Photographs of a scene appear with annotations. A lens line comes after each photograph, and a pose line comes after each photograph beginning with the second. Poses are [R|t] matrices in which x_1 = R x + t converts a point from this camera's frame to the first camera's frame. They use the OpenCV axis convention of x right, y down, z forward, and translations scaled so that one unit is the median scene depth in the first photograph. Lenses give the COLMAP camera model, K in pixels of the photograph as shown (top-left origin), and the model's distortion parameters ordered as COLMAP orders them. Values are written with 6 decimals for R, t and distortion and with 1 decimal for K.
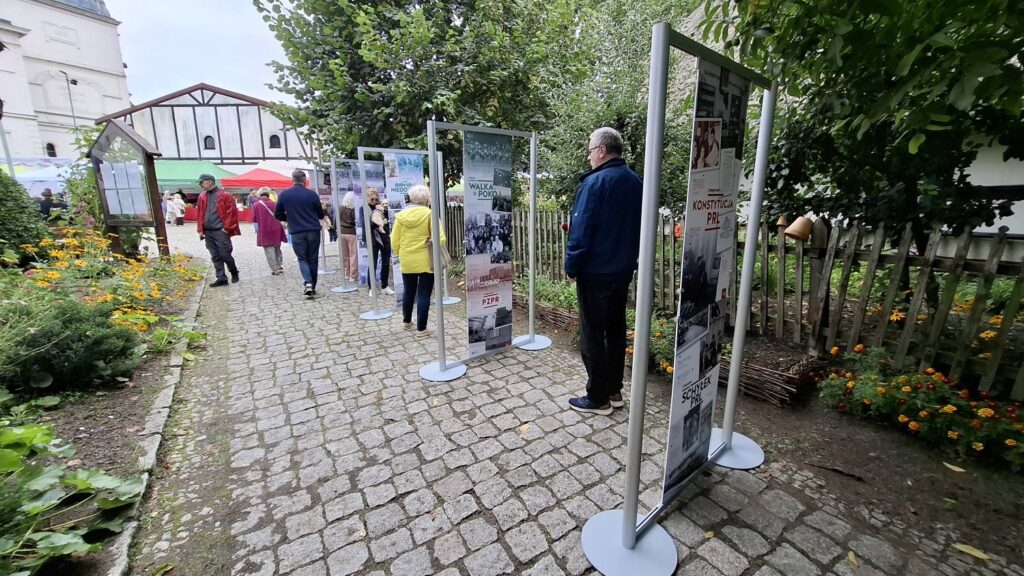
lens RADIAL K [[404.1, 0, 512.0], [0, 404.1, 288.0], [0, 0, 1]] dist [0.000595, 0.000065]
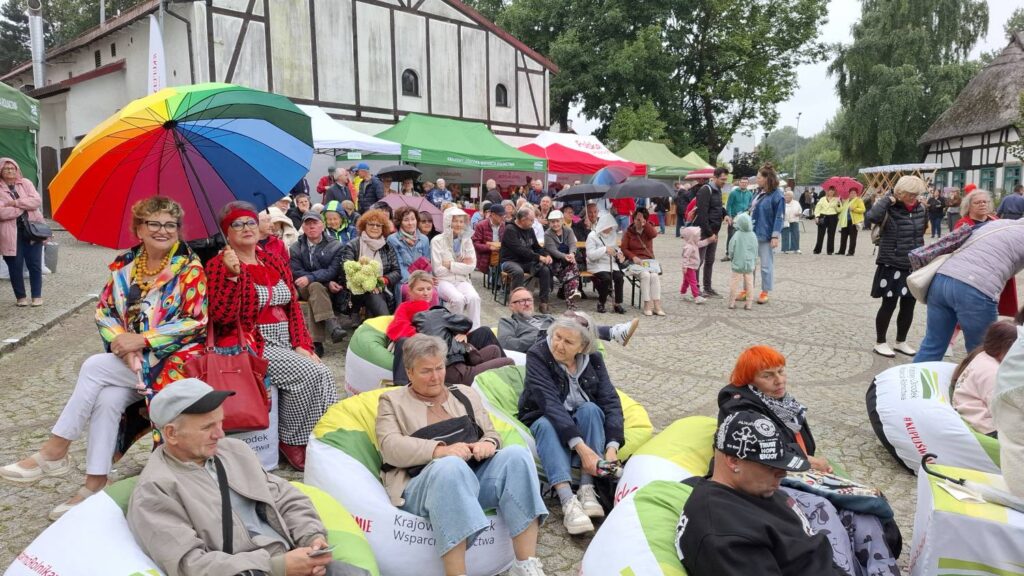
lens RADIAL K [[707.5, 0, 512.0], [0, 707.5, 288.0], [0, 0, 1]] dist [0.120800, -0.137730]
pose [[0.703115, -0.083229, 0.706189, -1.331468], [0.113338, 0.993547, 0.004252, -0.090078], [-0.701986, 0.077049, 0.708011, 0.286778]]
